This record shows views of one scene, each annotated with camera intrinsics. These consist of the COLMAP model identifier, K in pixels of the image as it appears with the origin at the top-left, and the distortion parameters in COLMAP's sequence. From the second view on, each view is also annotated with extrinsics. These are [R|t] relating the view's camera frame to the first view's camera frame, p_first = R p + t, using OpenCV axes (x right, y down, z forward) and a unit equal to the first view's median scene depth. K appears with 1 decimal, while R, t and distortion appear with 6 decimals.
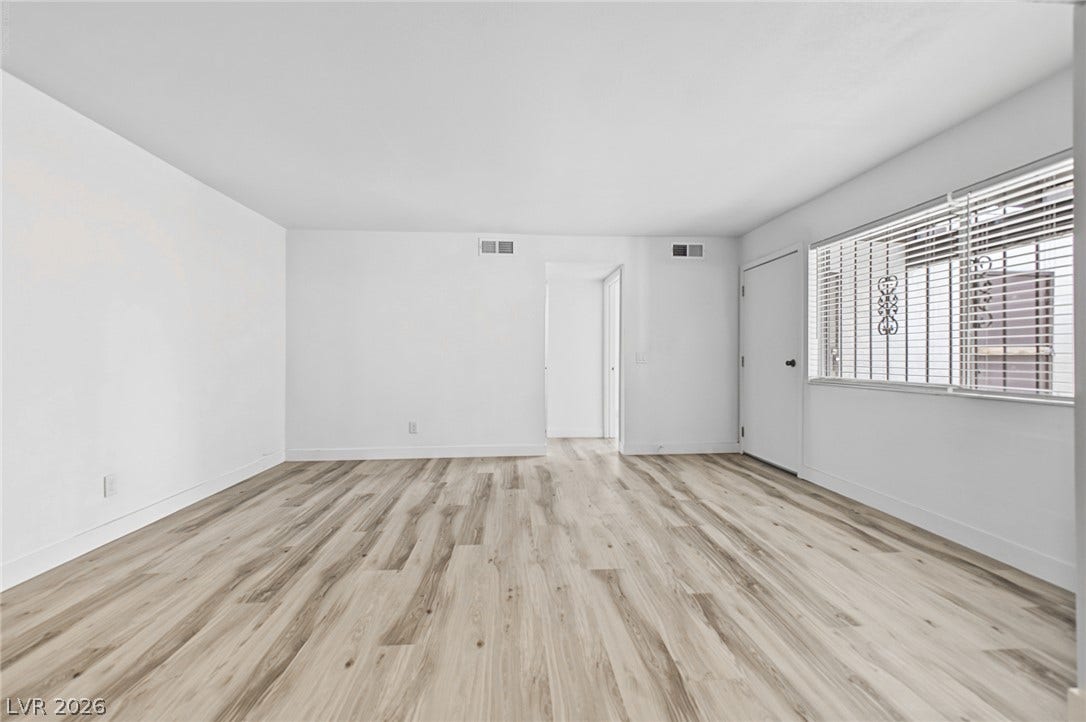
lens RADIAL K [[430.0, 0, 540.7], [0, 430.0, 350.5], [0, 0, 1]] dist [0.010450, -0.000324]
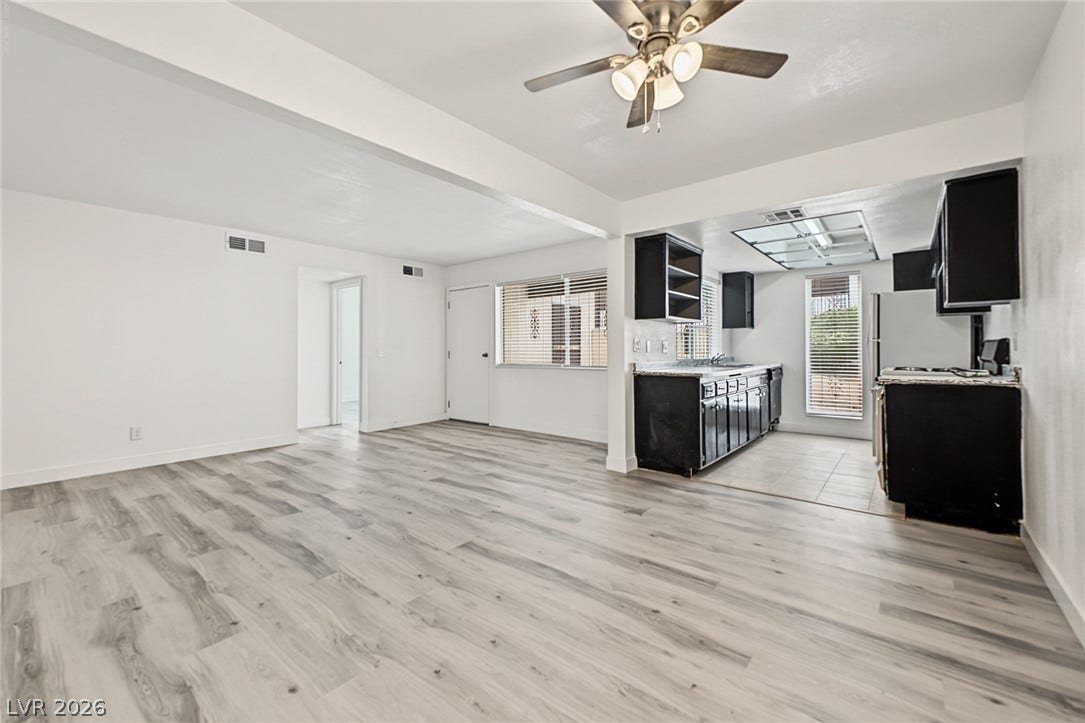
lens RADIAL K [[436.6, 0, 540.5], [0, 436.6, 347.4], [0, 0, 1]] dist [0.013584, -0.003714]
pose [[0.690779, 0.002408, 0.723062, -0.690030], [-0.003828, 0.999993, 0.000328, -0.001520], [-0.723055, -0.002995, 0.690784, -0.404043]]
